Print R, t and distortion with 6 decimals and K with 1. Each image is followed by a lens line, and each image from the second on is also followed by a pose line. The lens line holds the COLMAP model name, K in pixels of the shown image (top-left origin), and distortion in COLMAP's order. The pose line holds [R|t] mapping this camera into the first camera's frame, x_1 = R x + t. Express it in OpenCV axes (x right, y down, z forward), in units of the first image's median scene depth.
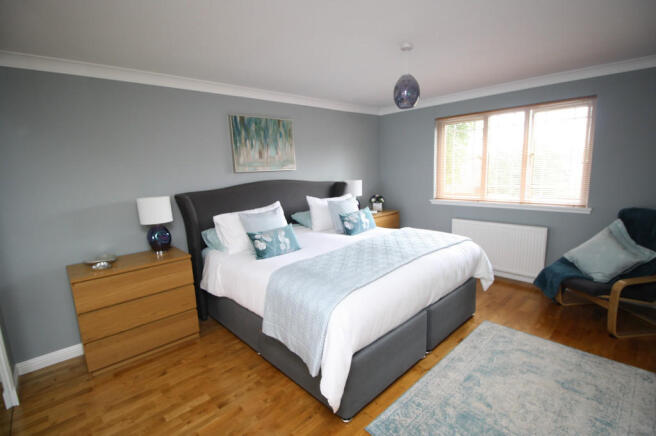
lens RADIAL K [[312.0, 0, 333.6], [0, 312.0, 219.1], [0, 0, 1]] dist [-0.002987, -0.001237]
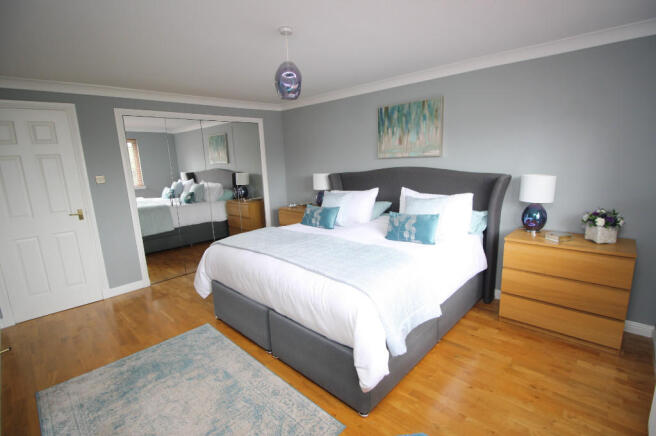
lens RADIAL K [[312.0, 0, 332.3], [0, 312.0, 220.6], [0, 0, 1]] dist [-0.002987, -0.001237]
pose [[0.043760, 0.227928, -0.972694, 0.831971], [-0.130534, 0.966585, 0.220624, -0.155885], [0.990478, 0.117315, 0.072050, 0.758394]]
